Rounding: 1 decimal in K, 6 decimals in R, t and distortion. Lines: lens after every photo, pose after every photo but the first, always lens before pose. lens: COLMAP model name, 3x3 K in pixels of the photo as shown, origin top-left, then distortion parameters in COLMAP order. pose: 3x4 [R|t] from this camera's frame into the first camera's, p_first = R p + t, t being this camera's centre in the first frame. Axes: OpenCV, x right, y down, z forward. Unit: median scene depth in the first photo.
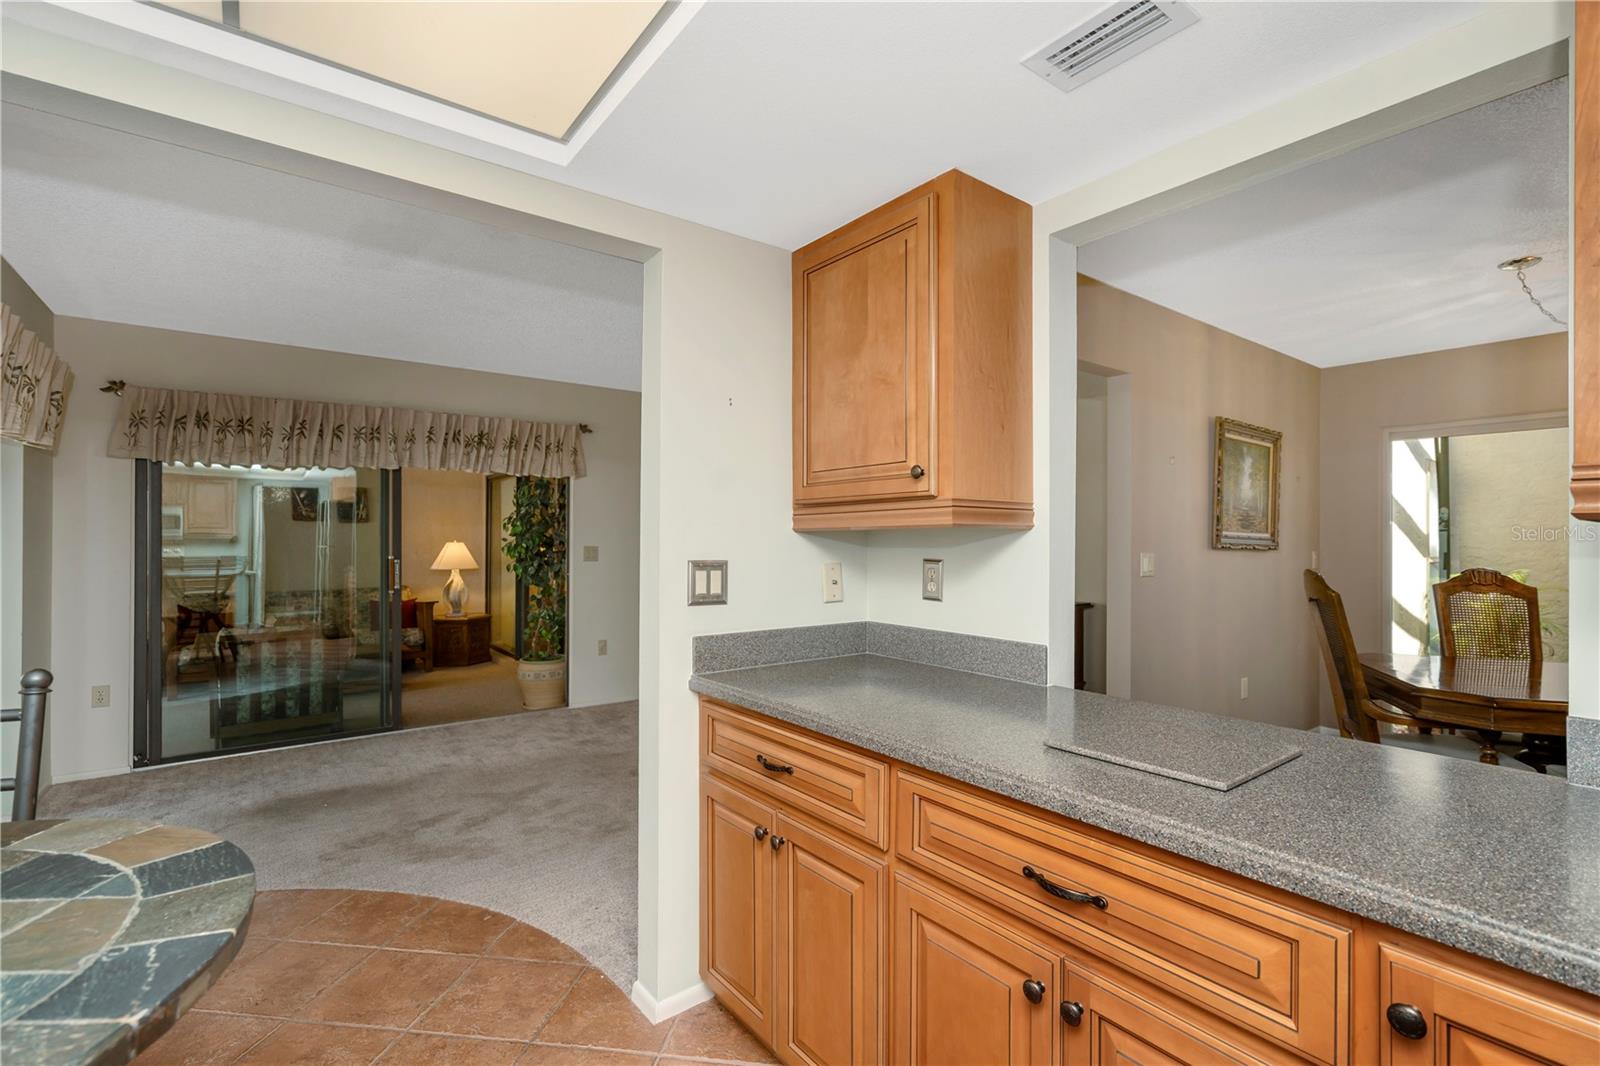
lens RADIAL K [[722.6, 0, 800.0], [0, 722.6, 533.0], [0, 0, 1]] dist [0.000523, 0.000410]
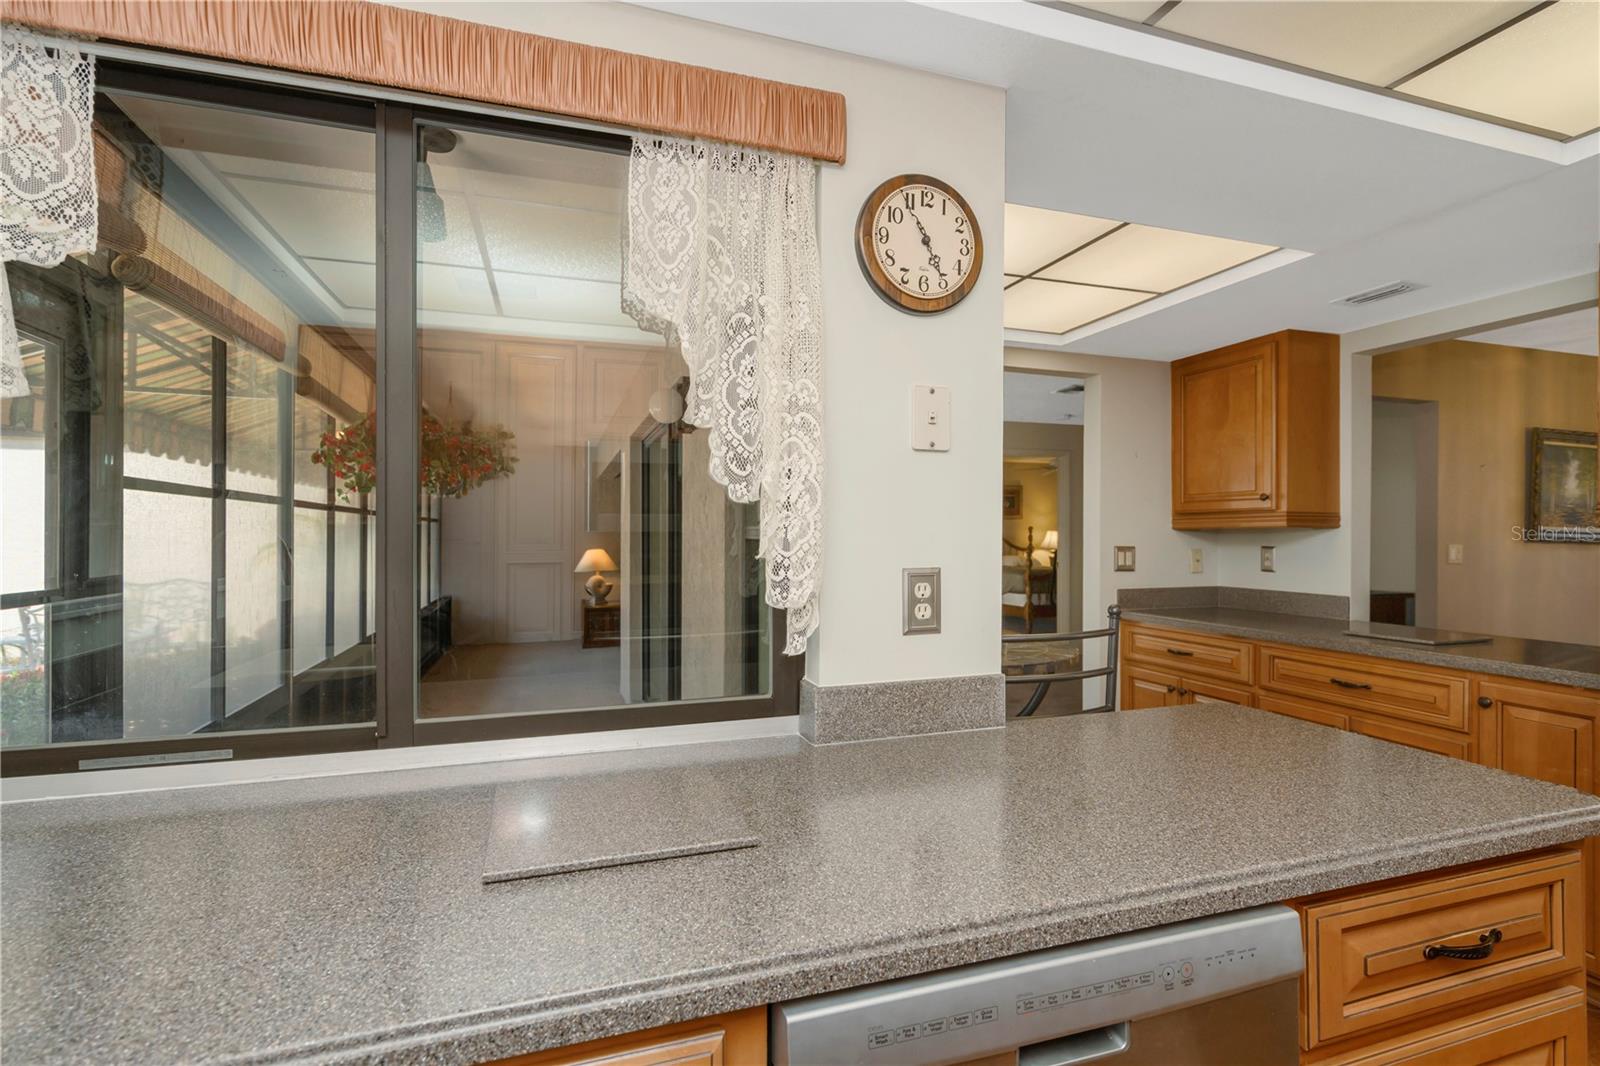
lens RADIAL K [[758.7, 0, 795.5], [0, 758.7, 534.8], [0, 0, 1]] dist [-0.000587, 0.000202]
pose [[0.946097, -0.002227, -0.323875, -0.144627], [0.005247, 0.999951, 0.008453, -0.005133], [0.323840, -0.009696, 0.946062, -0.510982]]
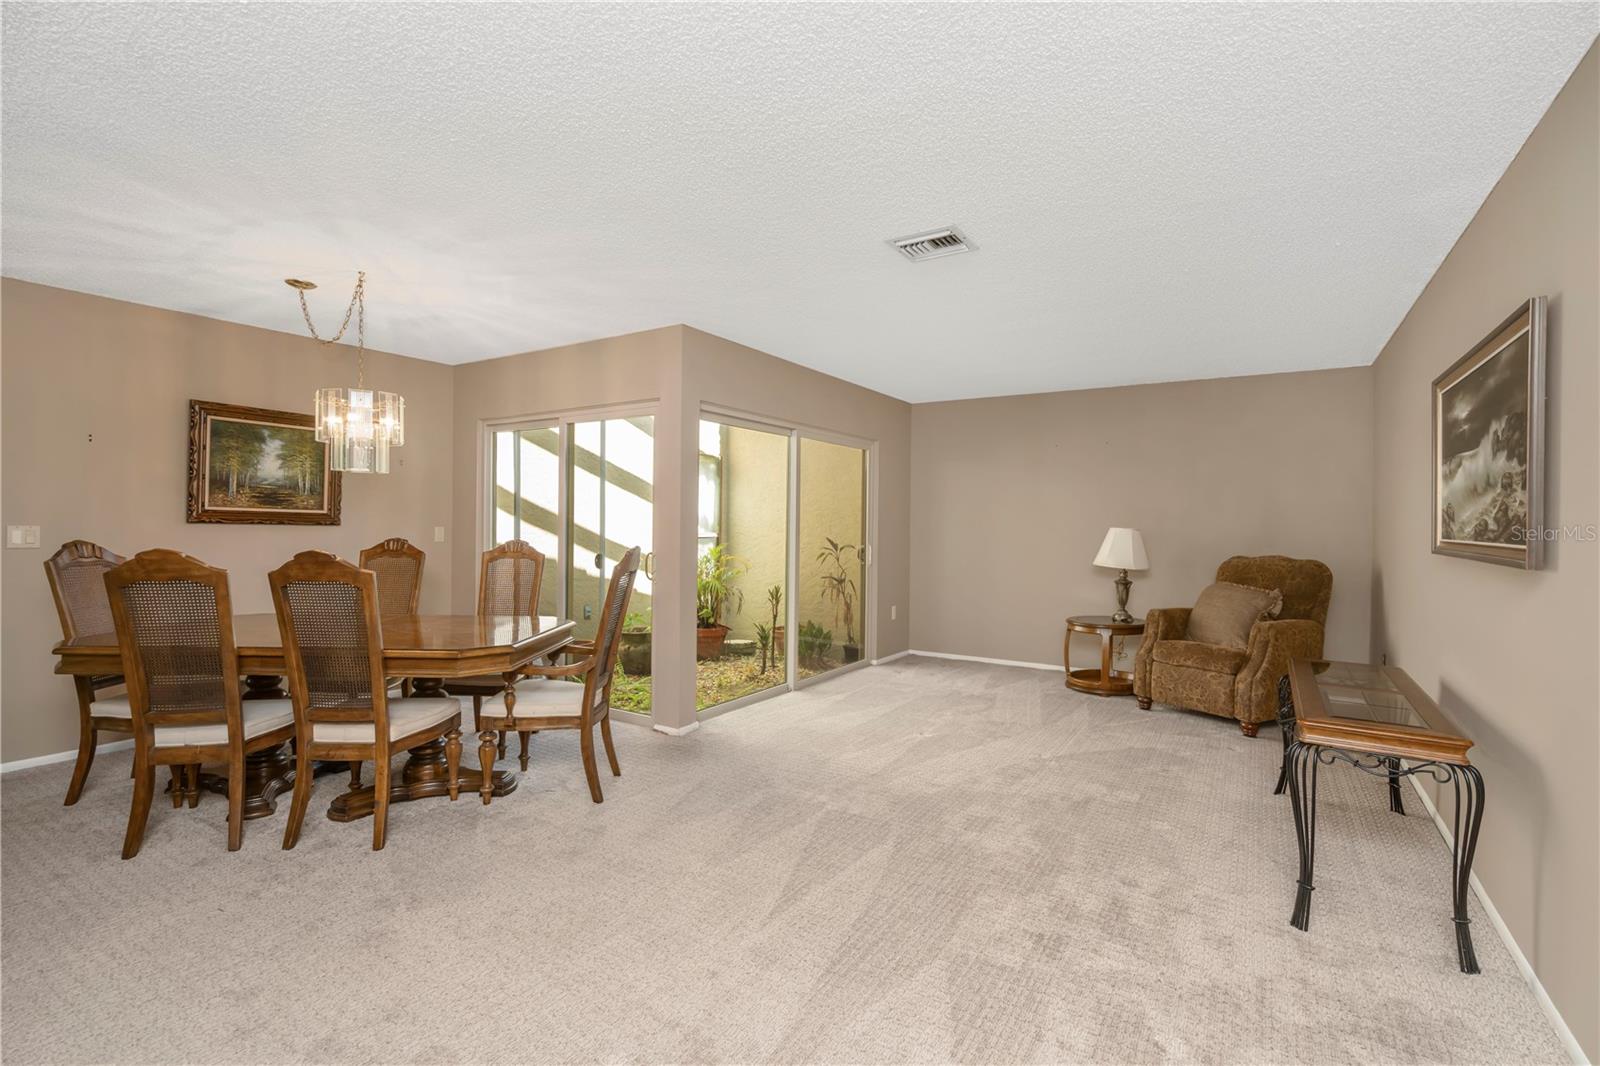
lens RADIAL K [[730.0, 0, 808.8], [0, 730.0, 530.0], [0, 0, 1]] dist [-0.000660, 0.000281]
pose [[0.934419, 0.001395, 0.356173, 0.986996], [-0.008499, 0.999795, 0.018380, 0.004338], [-0.356075, -0.020202, 0.934239, -0.326698]]
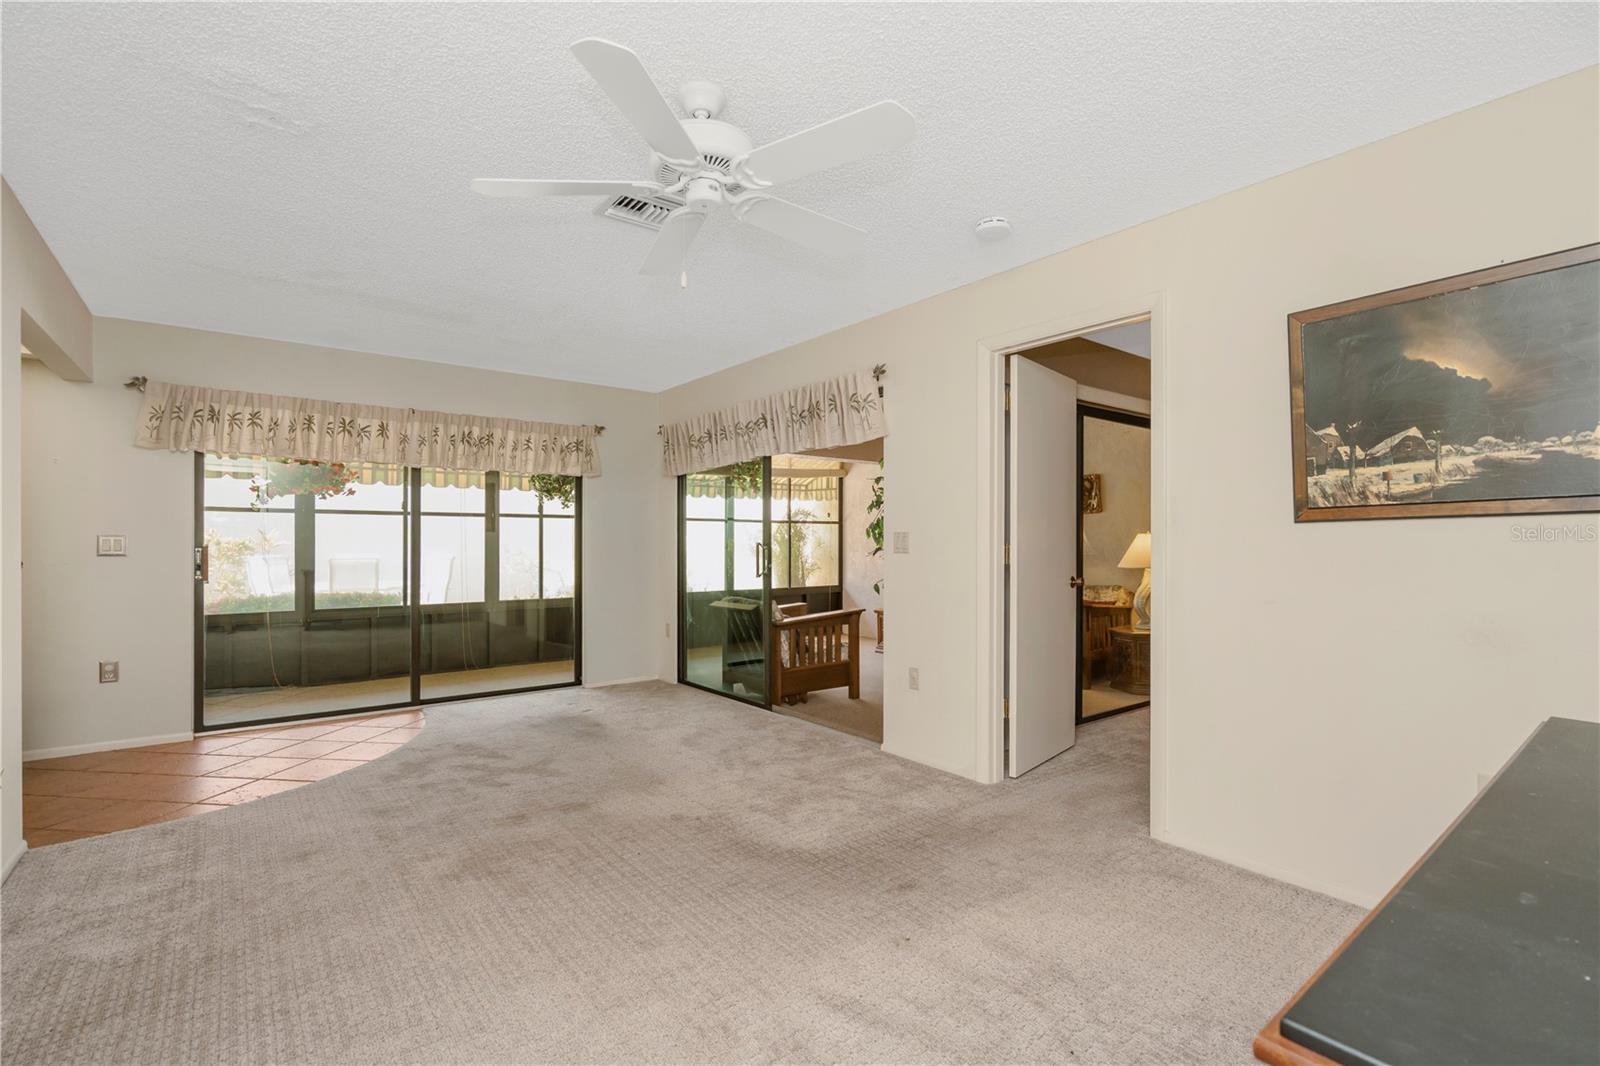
lens RADIAL K [[722.6, 0, 800.0], [0, 722.6, 533.0], [0, 0, 1]] dist [0.000523, 0.000410]
pose [[0.007207, -0.010712, -0.999917, 0.563452], [0.008368, 0.999908, -0.010651, 0.034613], [0.999939, -0.008290, 0.007296, 1.204340]]
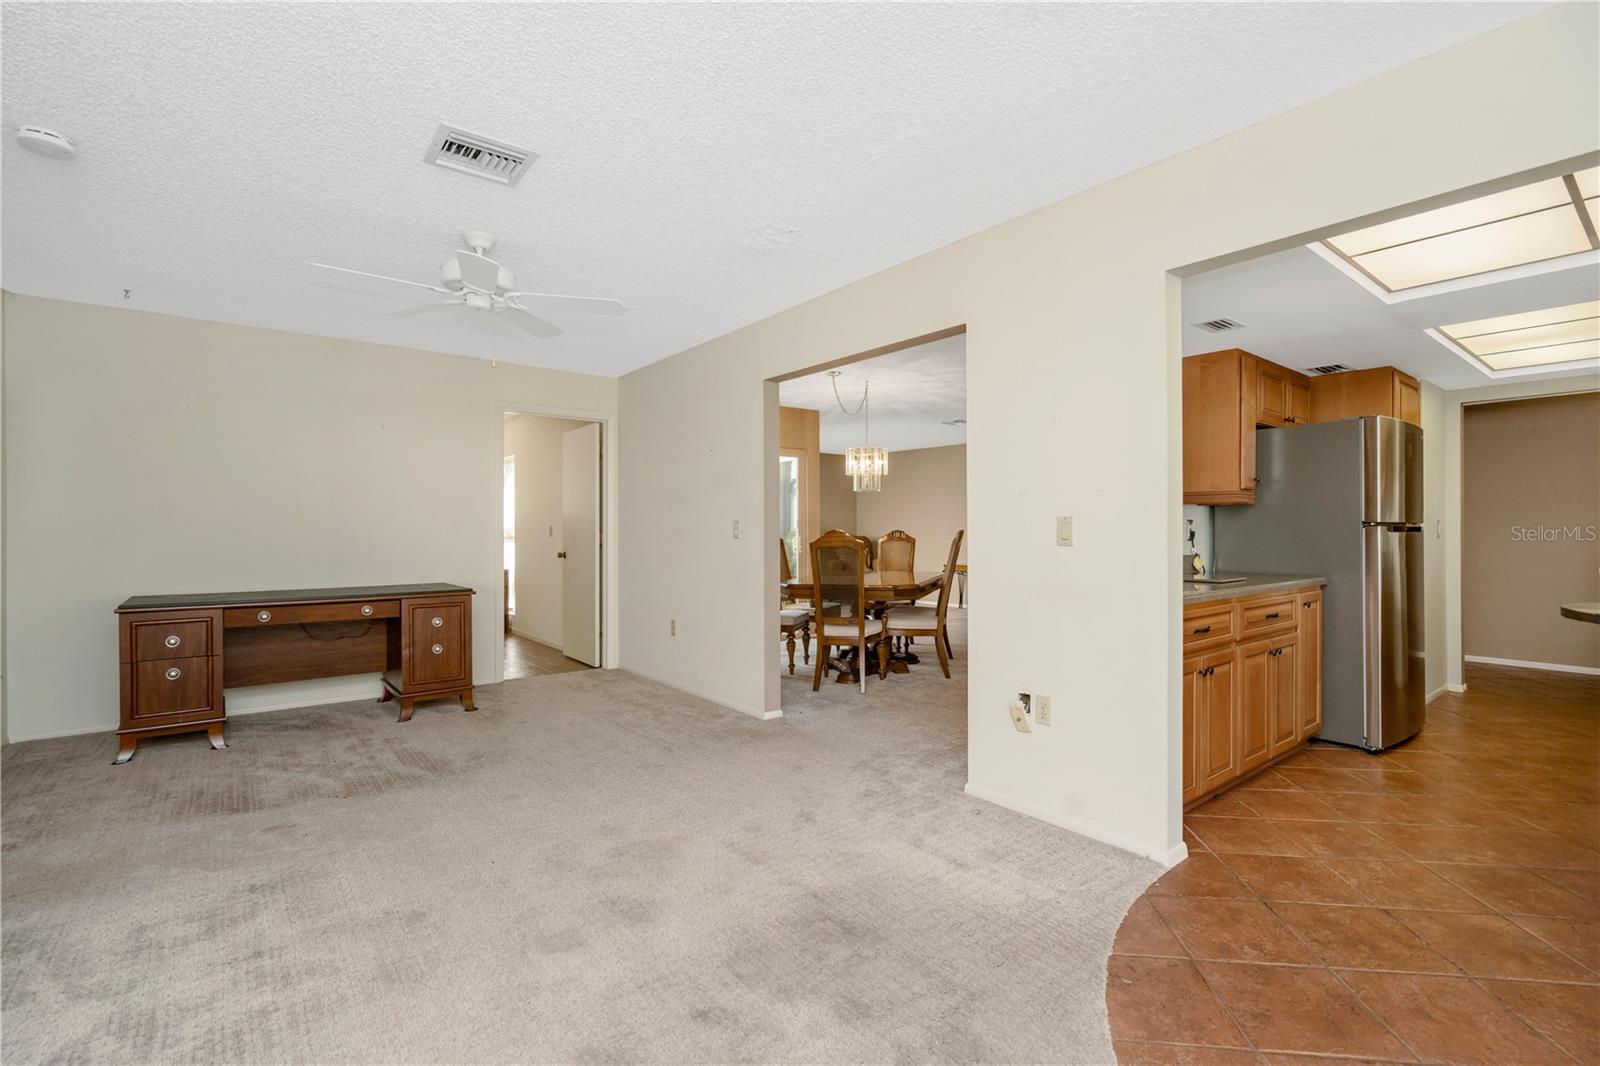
lens RADIAL K [[722.6, 0, 800.0], [0, 722.6, 533.0], [0, 0, 1]] dist [0.000523, 0.000410]
pose [[-0.013163, -0.009969, 0.999864, -0.710608], [-0.010218, 0.999899, 0.009835, 0.031530], [-0.999861, -0.010088, -0.013264, 0.813691]]
